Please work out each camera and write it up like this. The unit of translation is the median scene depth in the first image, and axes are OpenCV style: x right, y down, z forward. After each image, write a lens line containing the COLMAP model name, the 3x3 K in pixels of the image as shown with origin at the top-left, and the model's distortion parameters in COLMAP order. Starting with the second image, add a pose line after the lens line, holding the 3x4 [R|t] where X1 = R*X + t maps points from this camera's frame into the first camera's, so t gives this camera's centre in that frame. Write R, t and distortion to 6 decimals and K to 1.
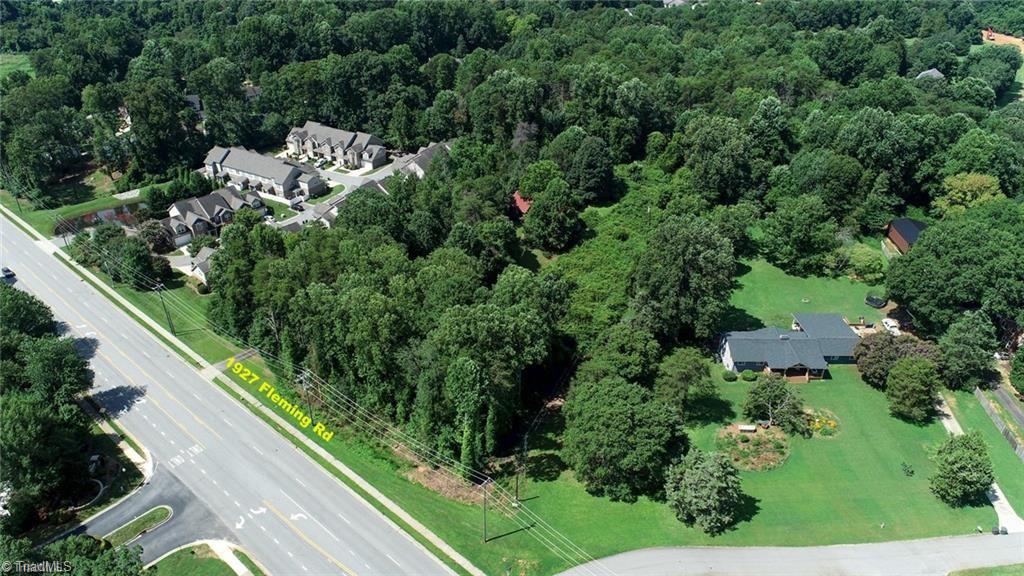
lens RADIAL K [[695.1, 0, 507.8], [0, 695.1, 299.5], [0, 0, 1]] dist [-0.014662, 0.005770]
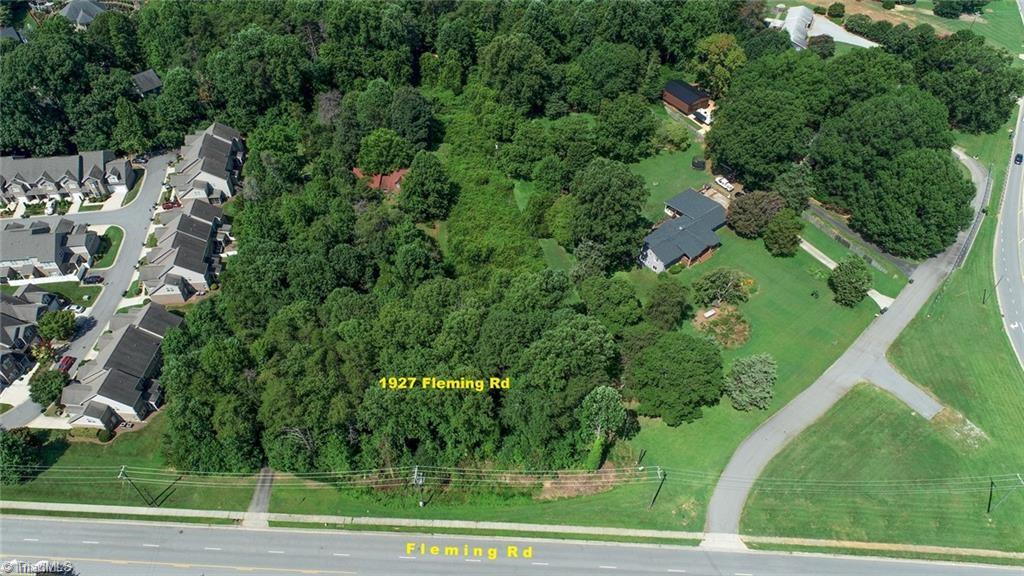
lens RADIAL K [[695.1, 0, 507.8], [0, 695.1, 299.5], [0, 0, 1]] dist [-0.014662, 0.005770]
pose [[0.785568, -0.440312, 0.434751, -0.280181], [0.322951, 0.891066, 0.318911, -0.208893], [-0.527812, -0.110123, 0.842192, 0.071843]]
